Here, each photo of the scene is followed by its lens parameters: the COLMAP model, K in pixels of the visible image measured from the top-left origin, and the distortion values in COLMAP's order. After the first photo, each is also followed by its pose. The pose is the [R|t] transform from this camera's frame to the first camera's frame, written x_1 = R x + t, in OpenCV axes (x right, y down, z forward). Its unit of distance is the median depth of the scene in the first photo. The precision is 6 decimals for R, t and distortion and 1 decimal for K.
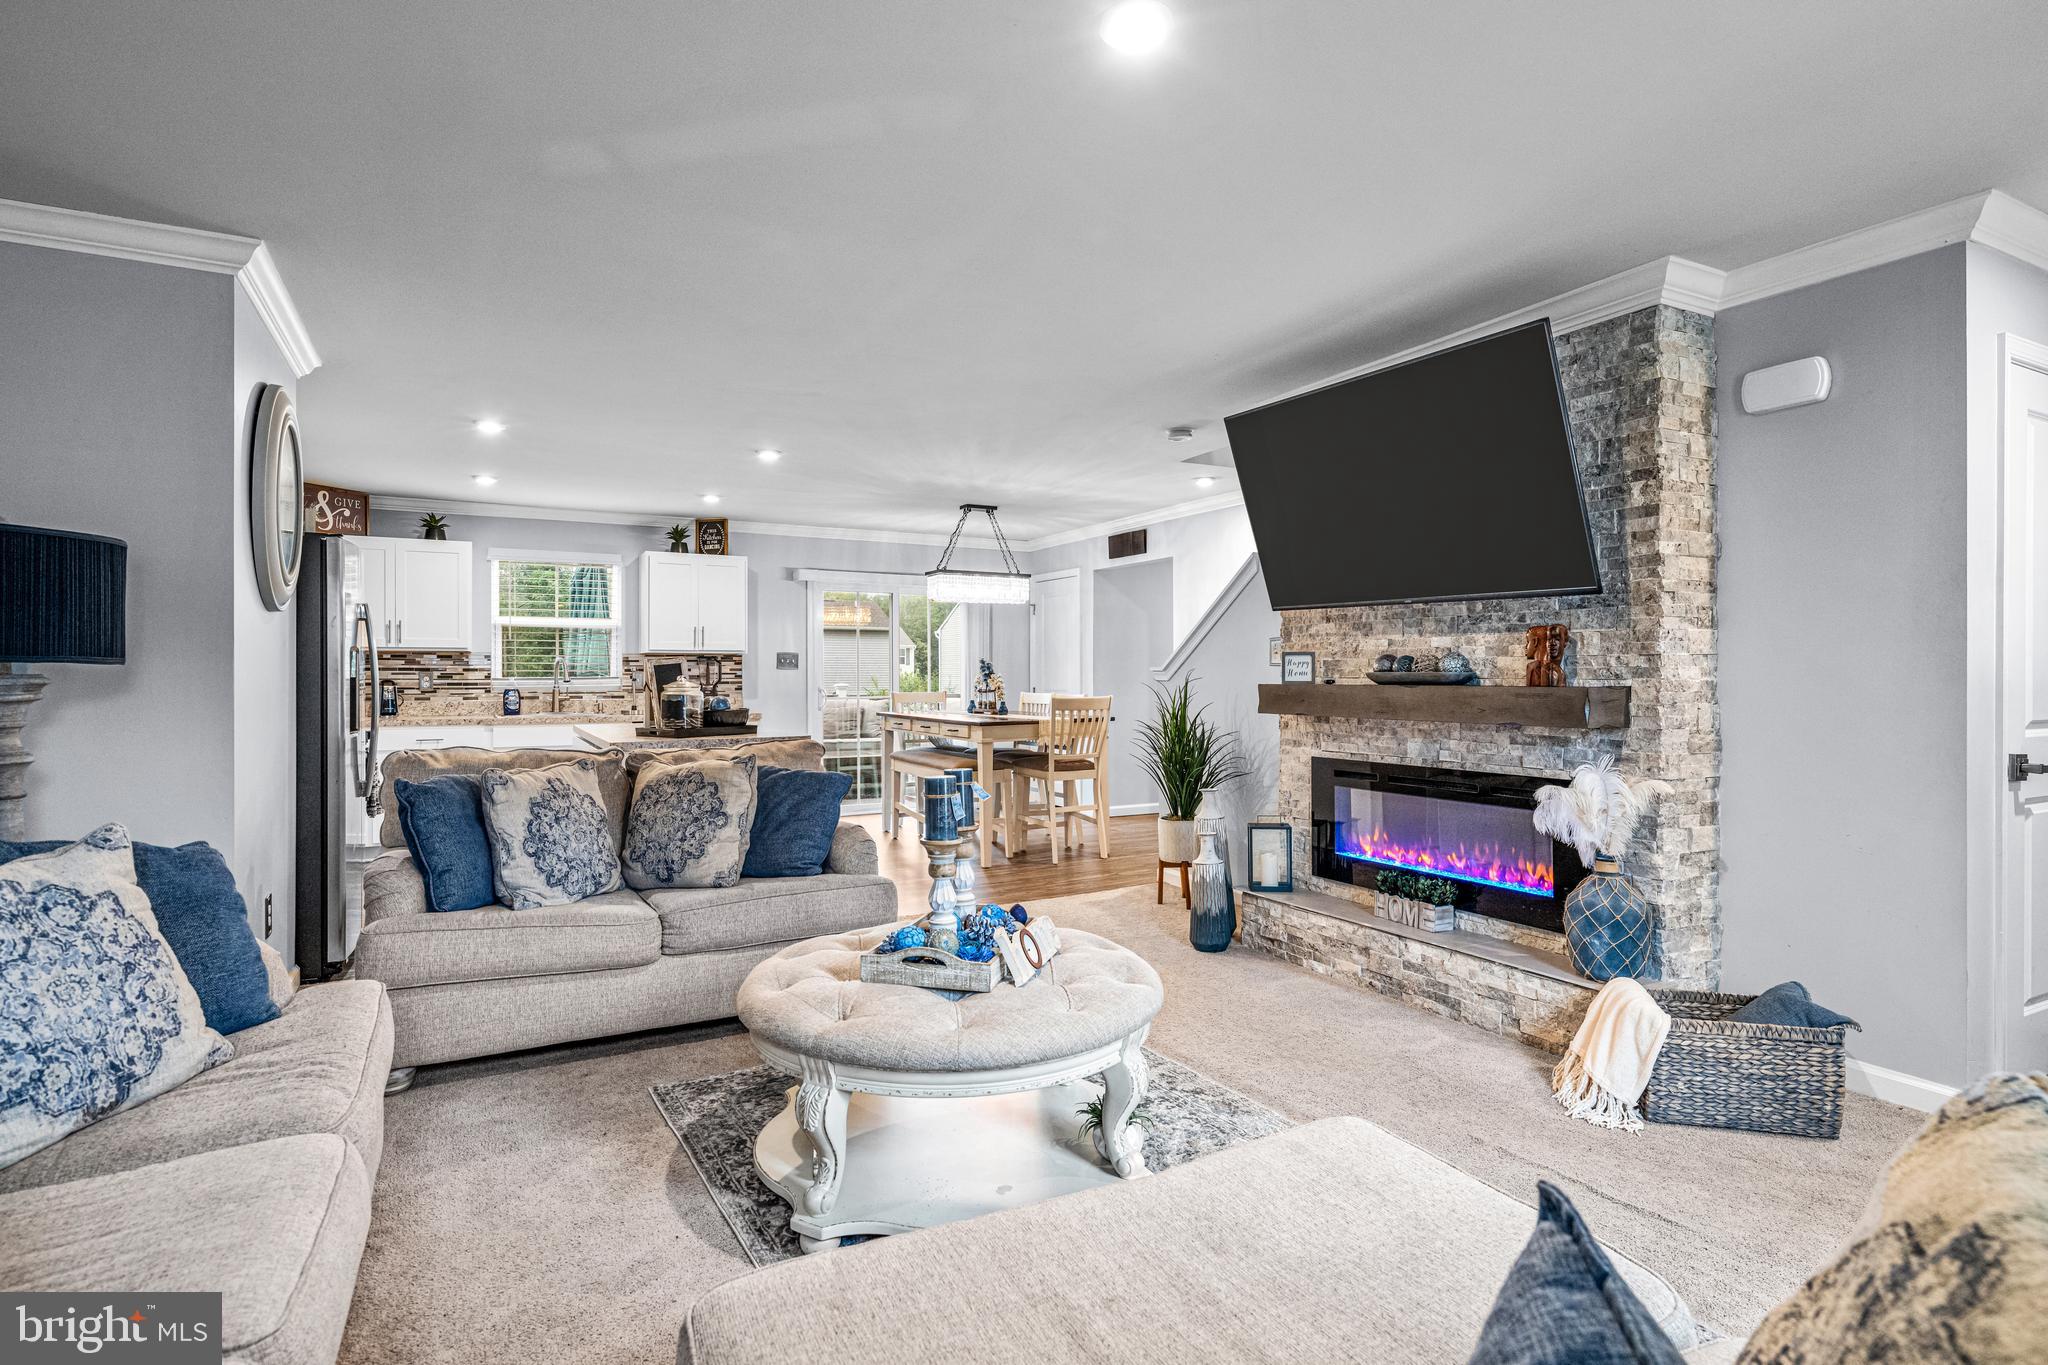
lens RADIAL K [[1023.8, 0, 1021.2], [0, 1023.8, 673.2], [0, 0, 1]] dist [0.003954, -0.001508]
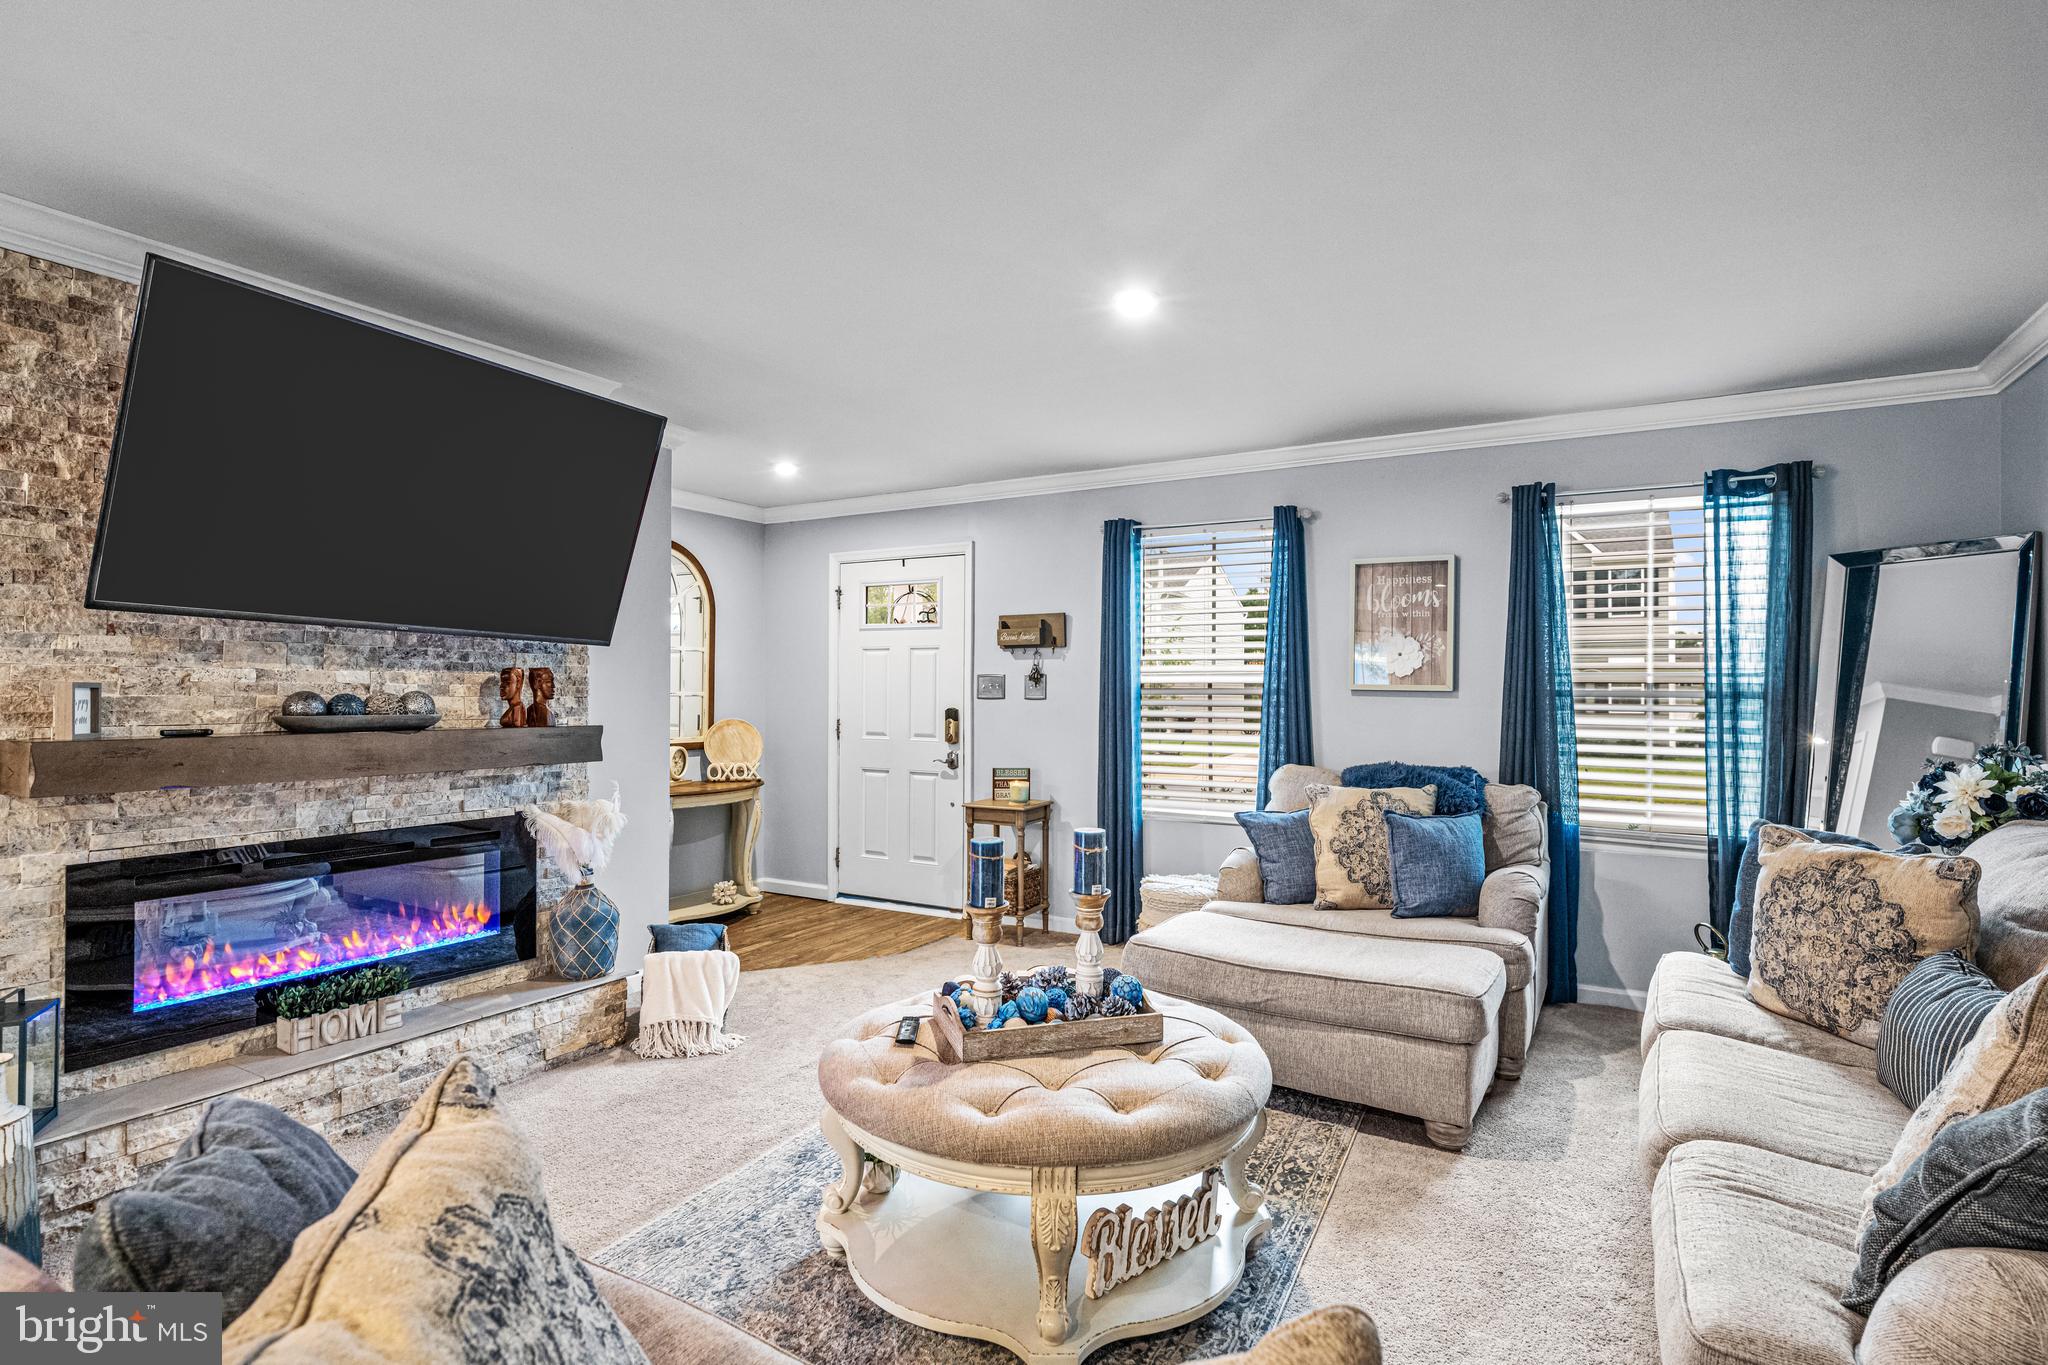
lens RADIAL K [[1023.8, 0, 1016.4], [0, 1023.8, 686.6], [0, 0, 1]] dist [0.003954, -0.001508]
pose [[-0.523006, 0.004313, 0.852318, -0.481133], [-0.005592, 0.999948, -0.008492, -0.016386], [-0.852311, -0.009207, -0.522955, 0.850123]]
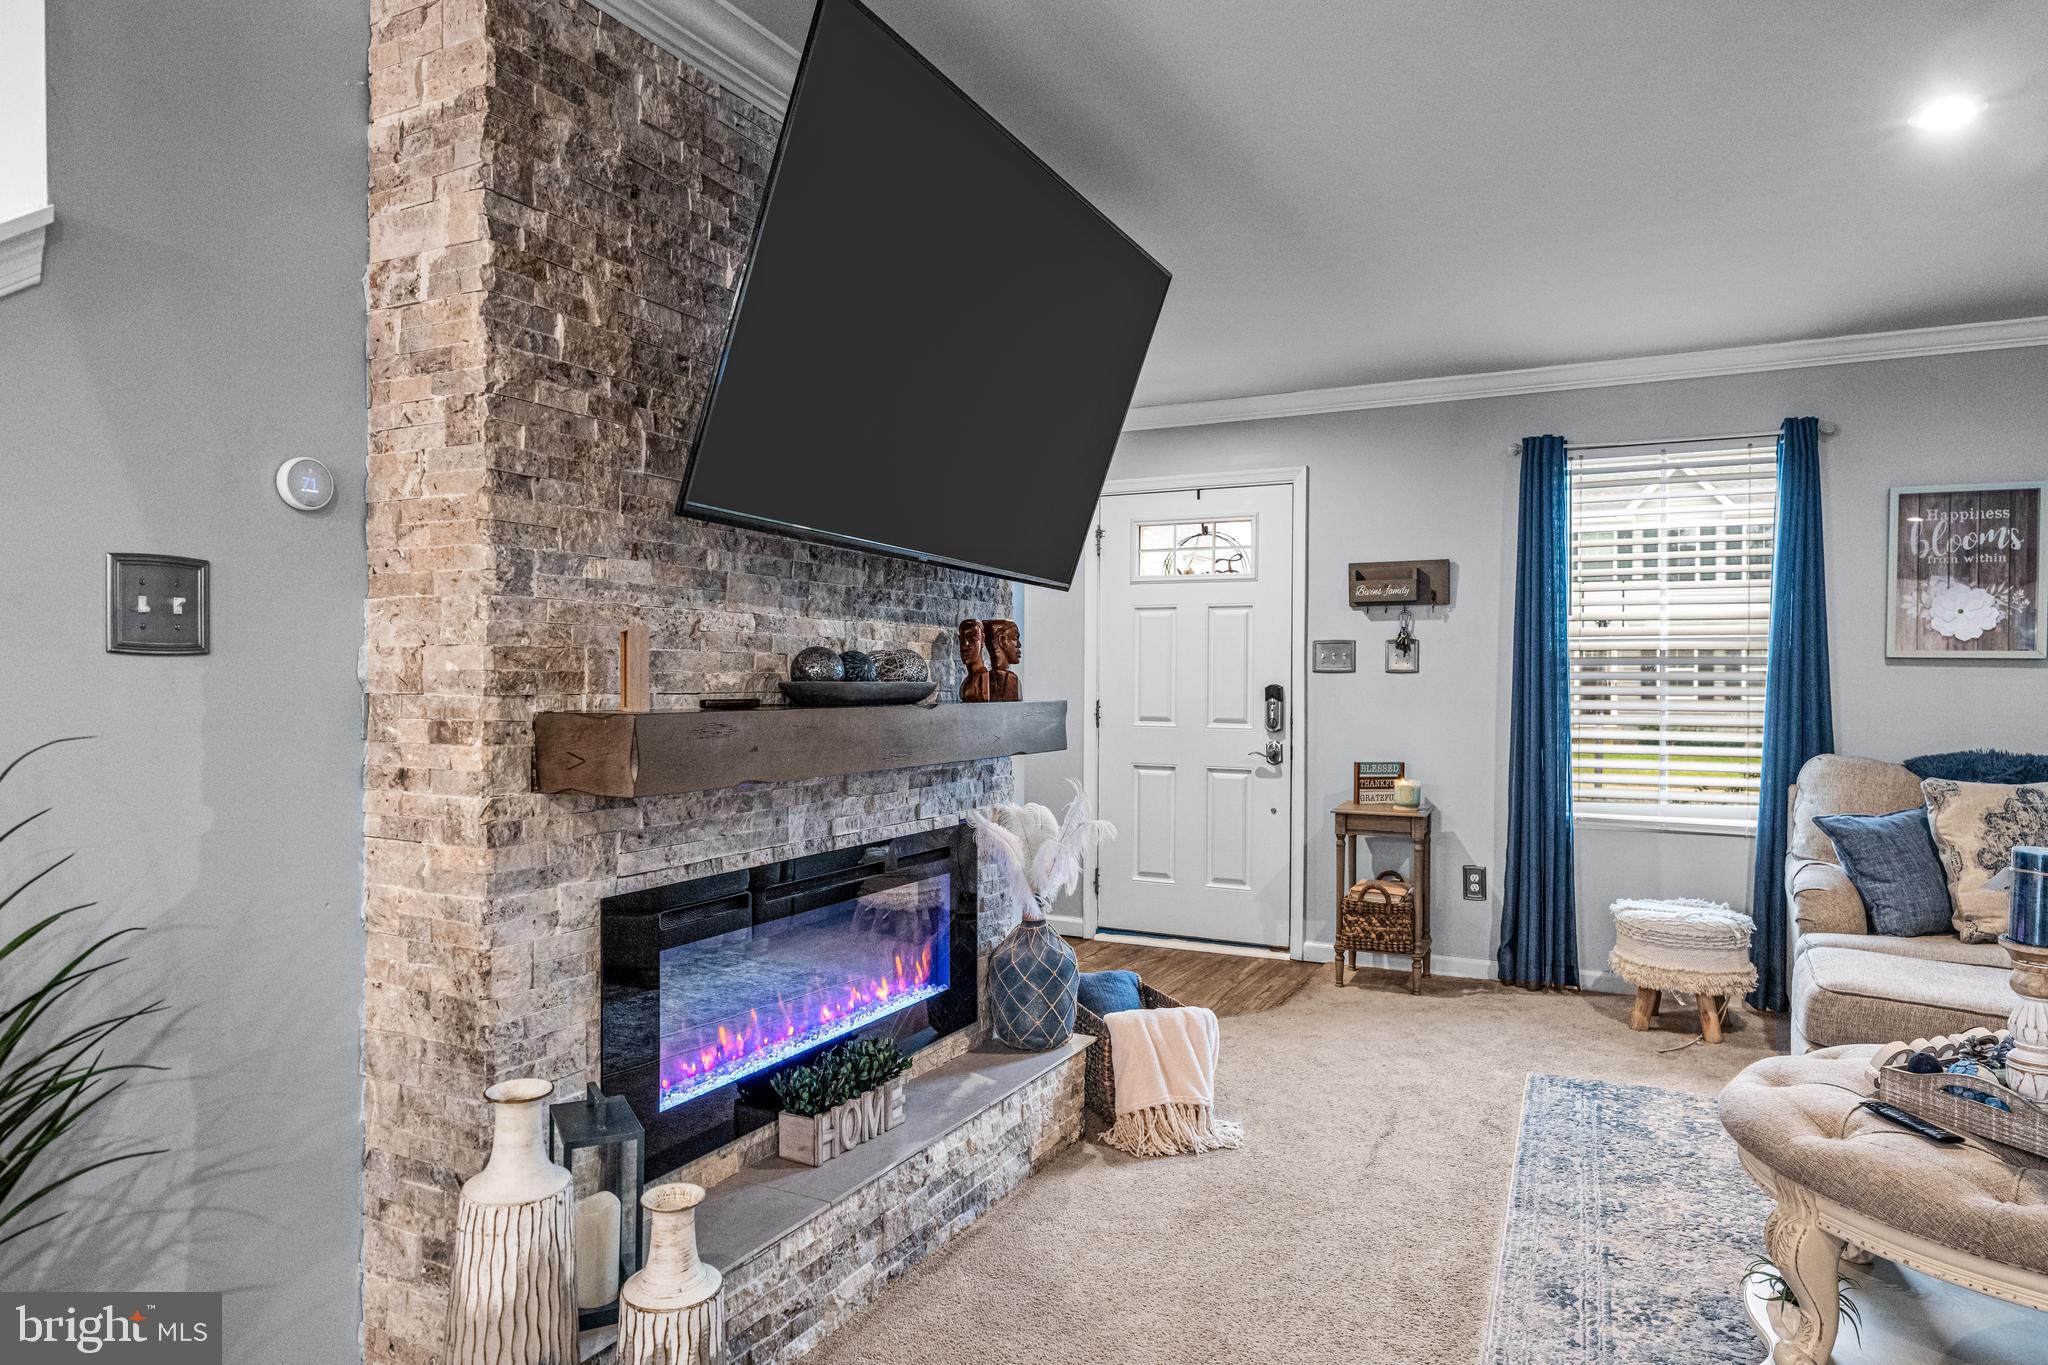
lens RADIAL K [[1263.1, 0, 1015.2], [0, 1263.1, 687.1], [0, 0, 1]] dist [0.004801, 0.000482]
pose [[-0.567409, -0.006211, 0.823413, -0.196682], [-0.005008, 0.999979, 0.004092, -0.001097], [-0.823421, -0.001802, -0.567428, 1.143566]]
